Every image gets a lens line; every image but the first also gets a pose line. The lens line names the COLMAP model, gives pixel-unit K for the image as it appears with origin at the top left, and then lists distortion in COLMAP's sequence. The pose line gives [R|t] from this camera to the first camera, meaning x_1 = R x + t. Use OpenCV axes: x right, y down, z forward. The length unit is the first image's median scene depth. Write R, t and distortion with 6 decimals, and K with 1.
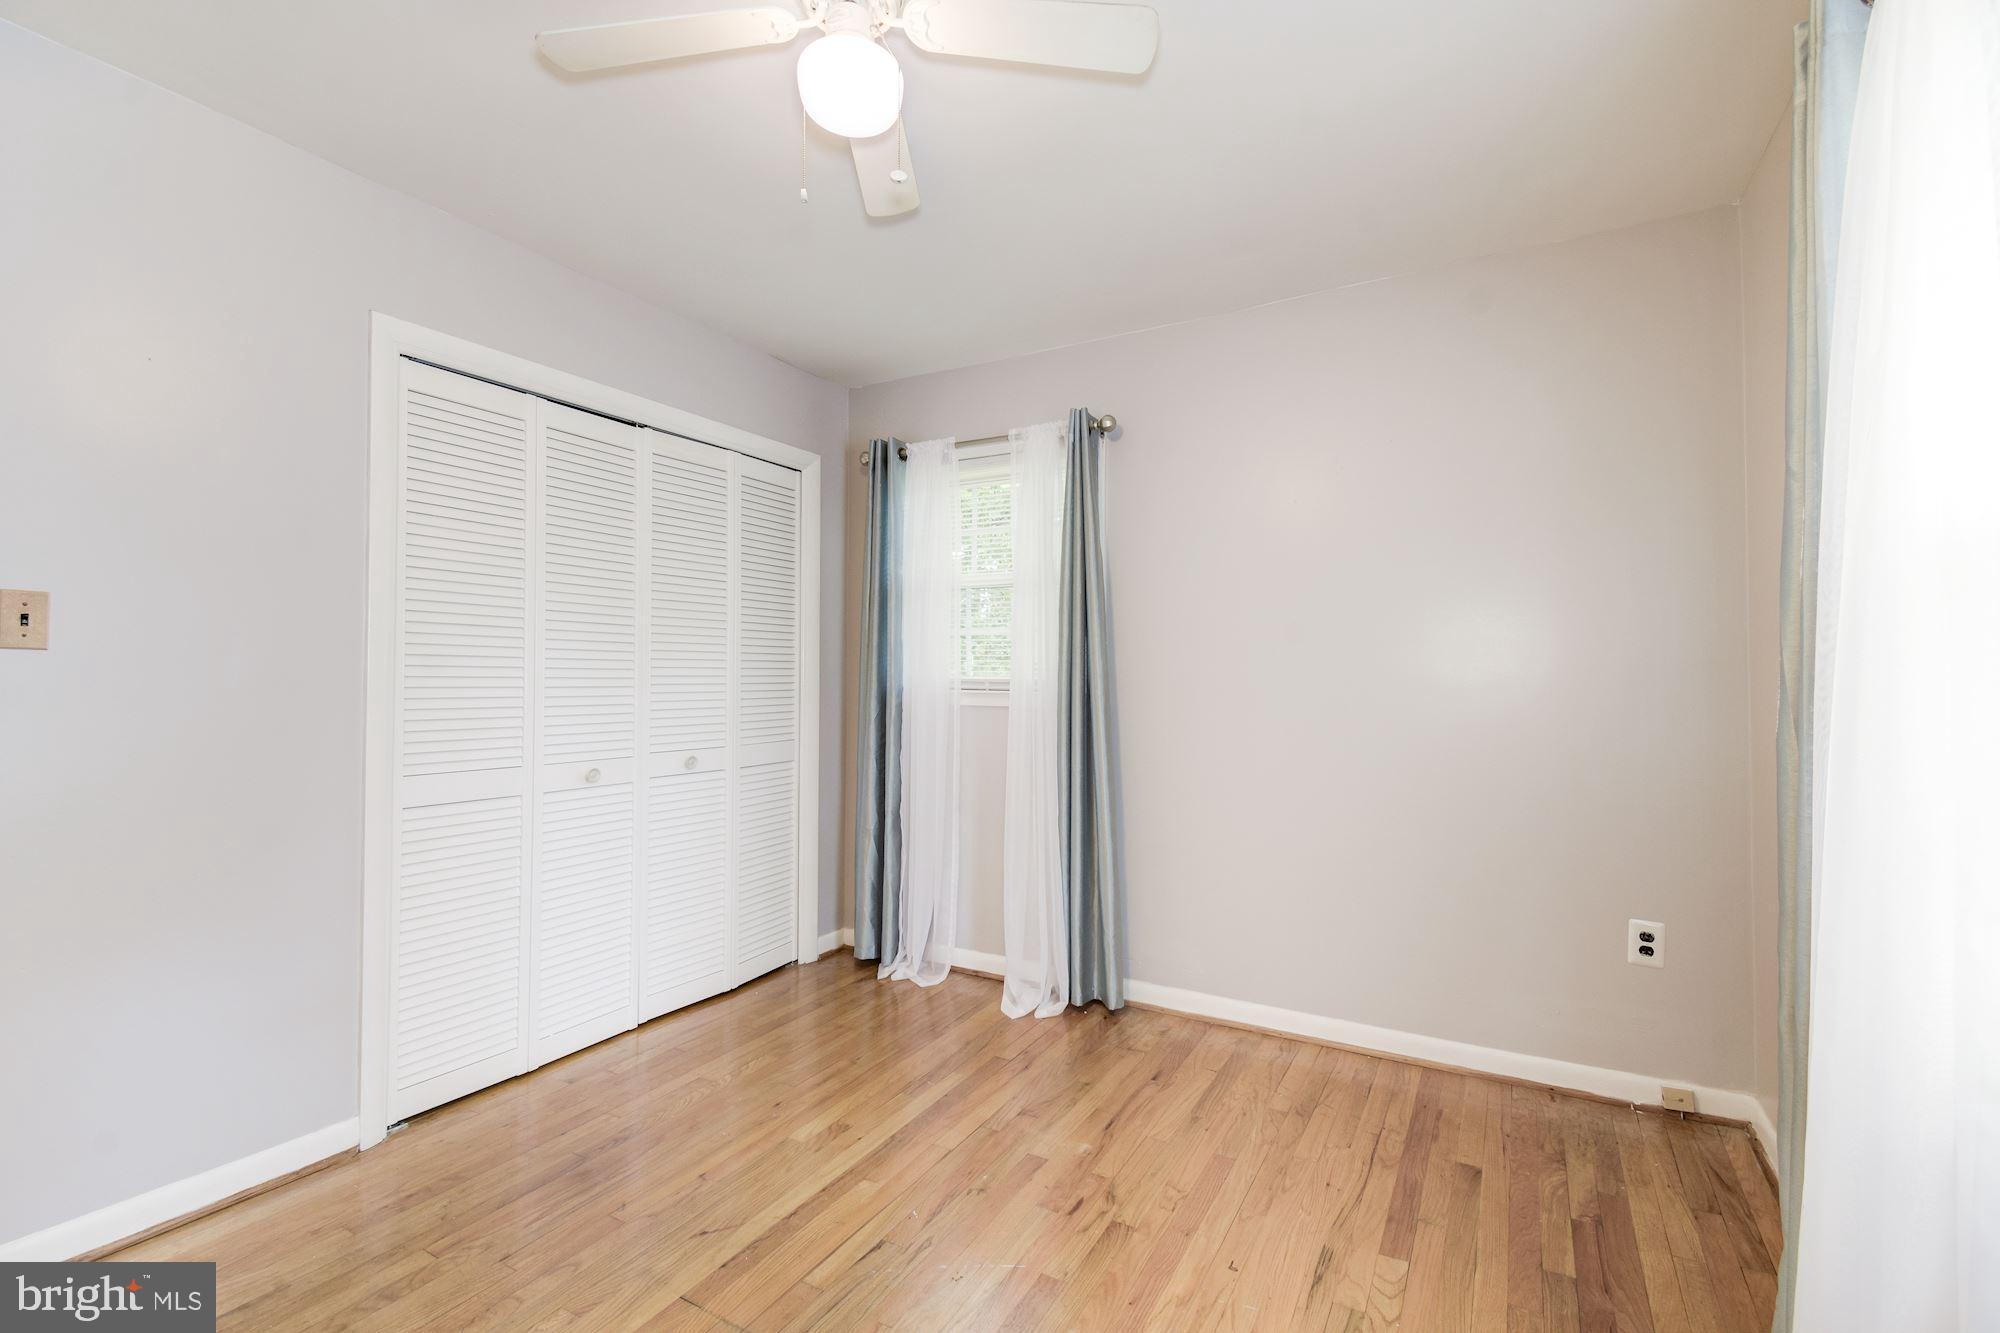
lens RADIAL K [[884.5, 0, 1035.0], [0, 884.5, 656.1], [0, 0, 1]] dist [0.020463, -0.004823]
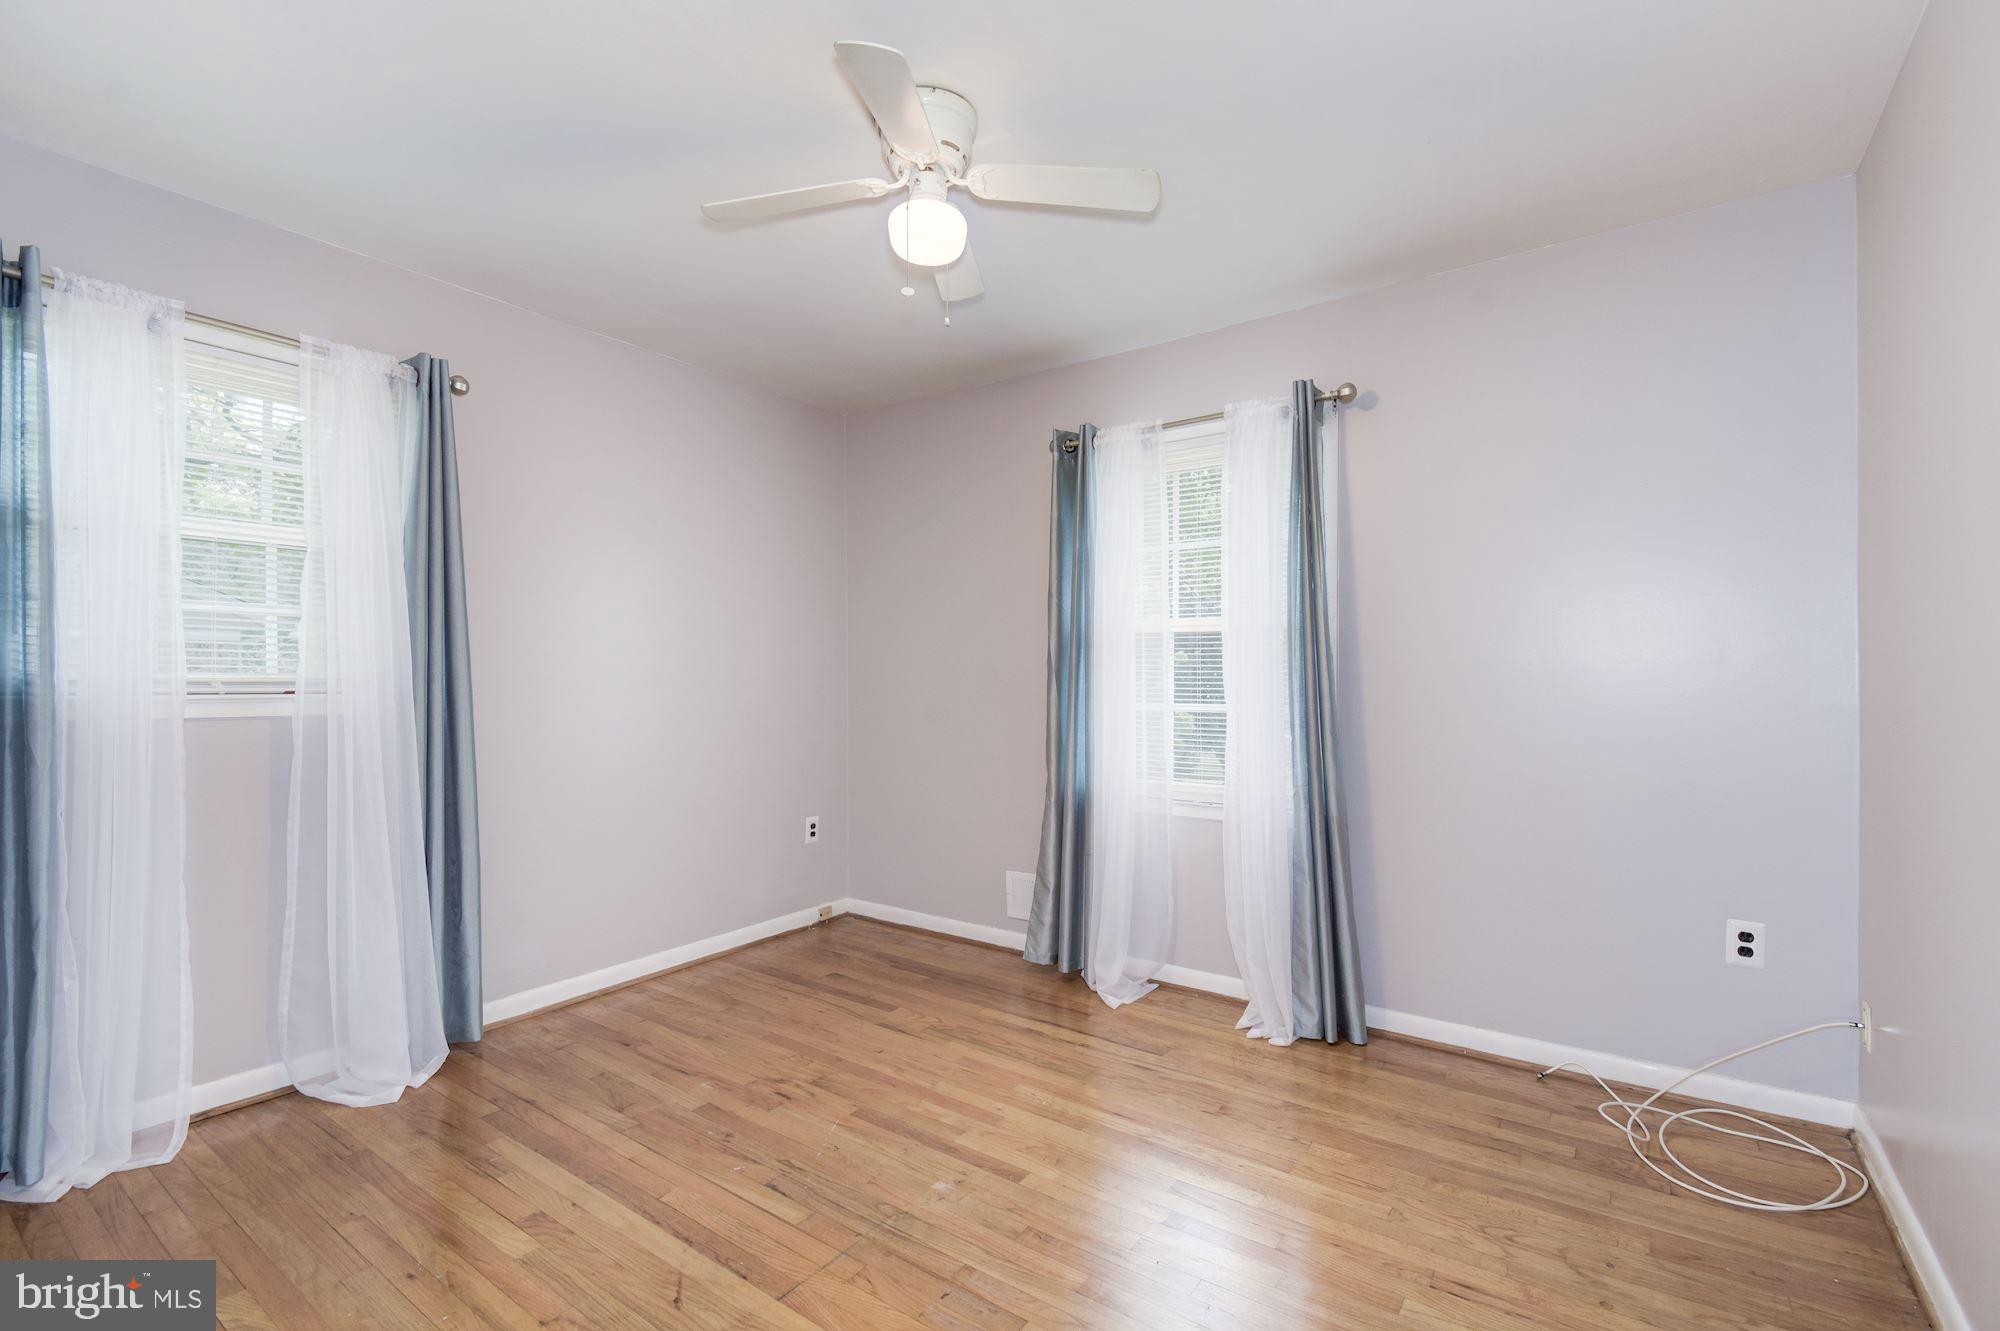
lens RADIAL K [[884.5, 0, 1012.0], [0, 884.5, 675.1], [0, 0, 1]] dist [0.020463, -0.004823]
pose [[0.096264, -0.003543, 0.995350, -0.962191], [-0.019548, 0.999794, 0.005450, 0.011744], [-0.995164, -0.019982, 0.096175, 0.471695]]
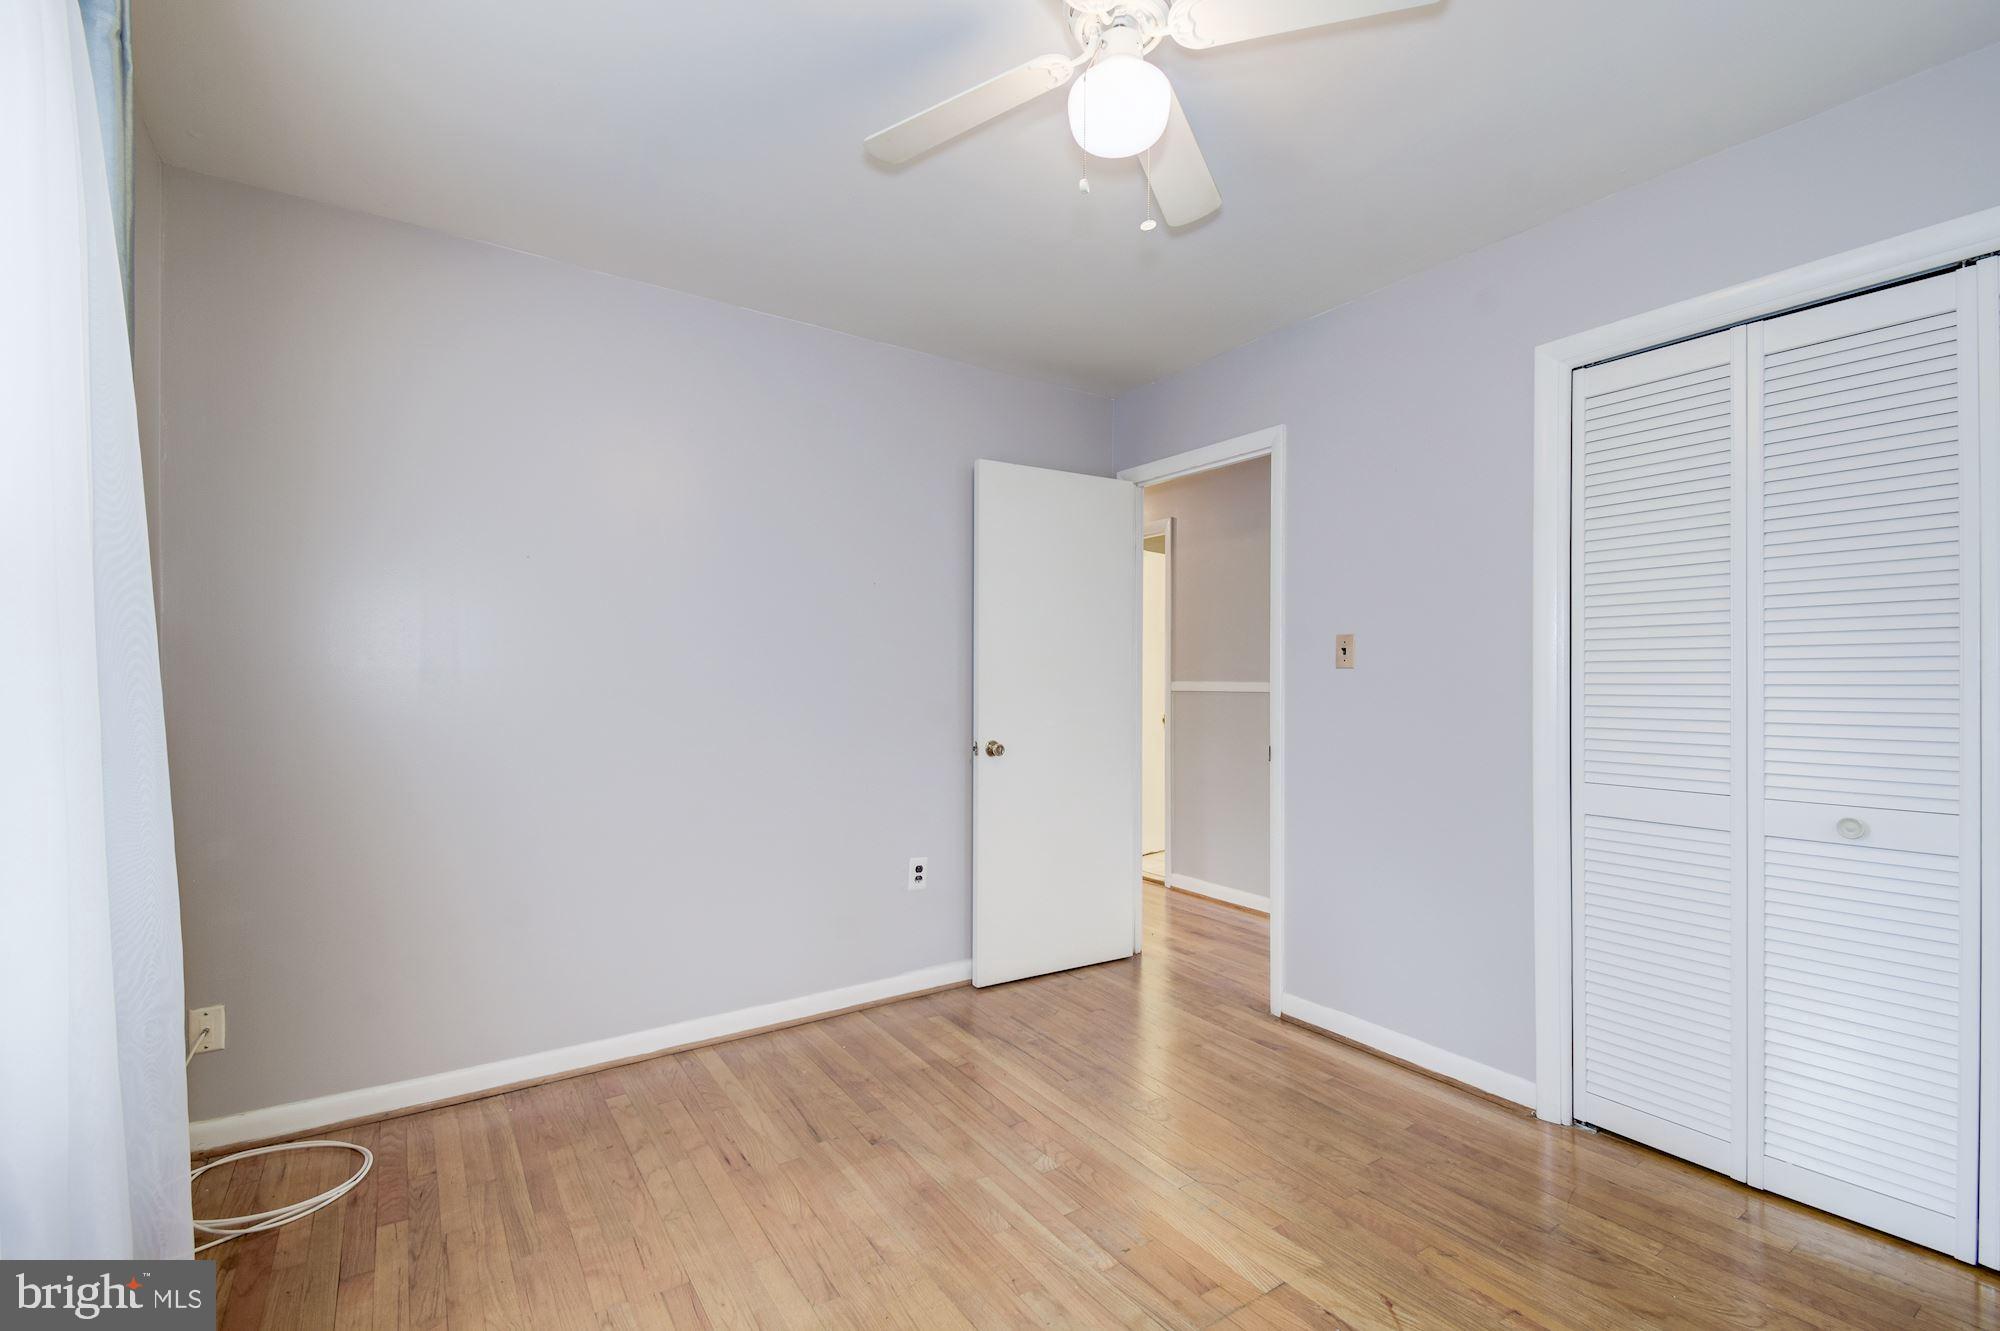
lens RADIAL K [[884.5, 0, 995.8], [0, 884.5, 678.2], [0, 0, 1]] dist [0.020463, -0.004823]
pose [[-0.456163, -0.011444, -0.889823, 0.484790], [0.018427, 0.999581, -0.022302, 0.025870], [0.889705, -0.026571, -0.455761, 0.849205]]
